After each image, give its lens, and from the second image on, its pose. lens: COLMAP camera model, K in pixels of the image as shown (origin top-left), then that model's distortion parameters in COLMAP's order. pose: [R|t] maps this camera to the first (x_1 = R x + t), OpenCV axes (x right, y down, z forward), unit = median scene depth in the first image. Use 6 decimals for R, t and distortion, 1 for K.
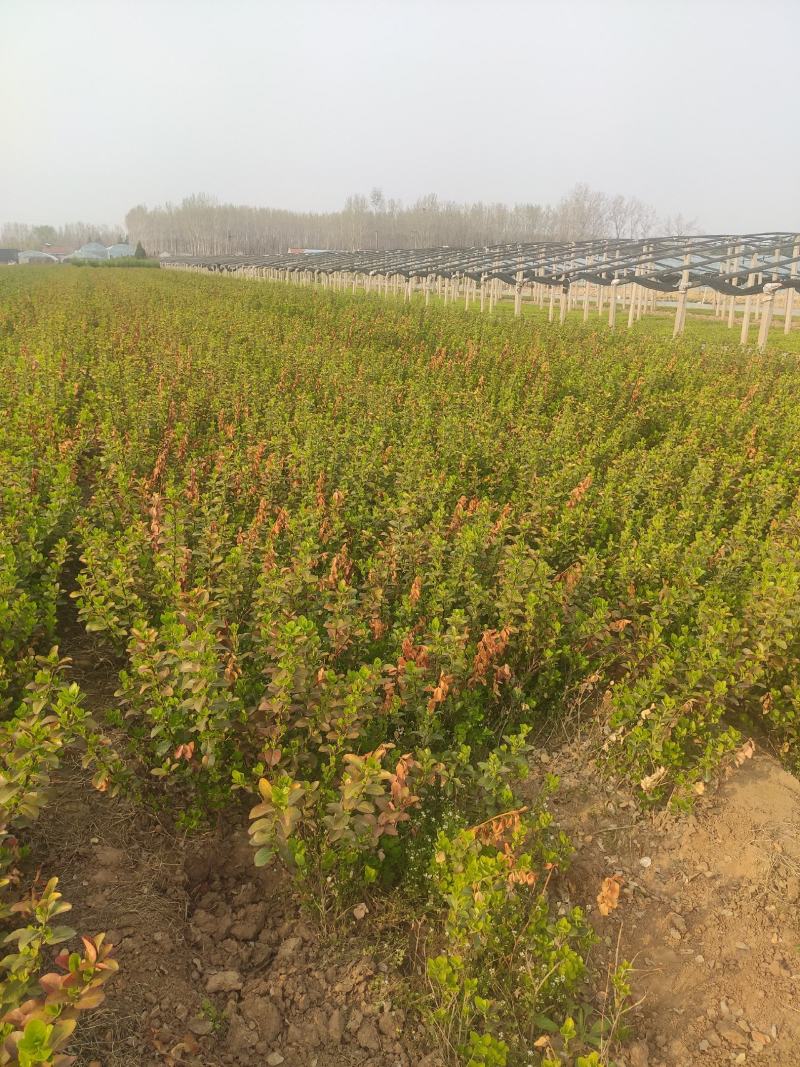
lens RADIAL K [[869.3, 0, 400.1], [0, 869.3, 525.0], [0, 0, 1]] dist [0.075192, -0.102494]
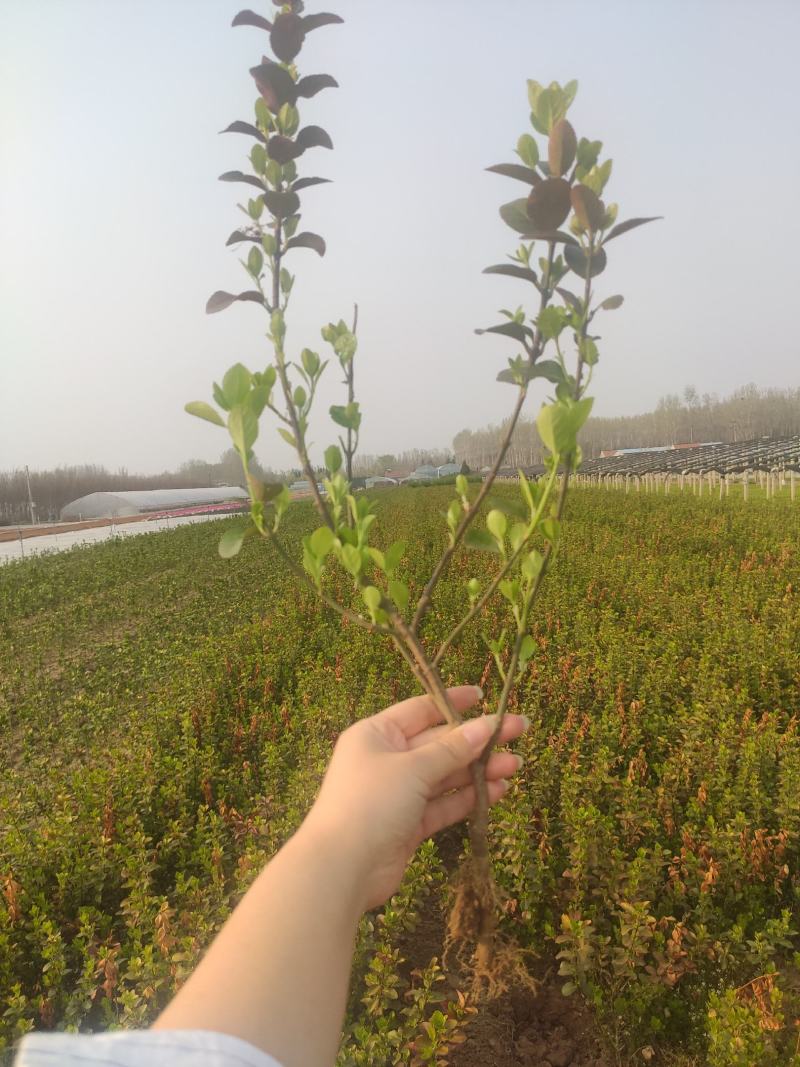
lens RADIAL K [[869.3, 0, 393.3], [0, 869.3, 530.5], [0, 0, 1]] dist [0.075192, -0.102494]
pose [[0.934128, -0.051723, -0.353170, 0.056333], [-0.024682, 0.977716, -0.208474, -0.011110], [0.356083, 0.203459, 0.912036, -0.247940]]
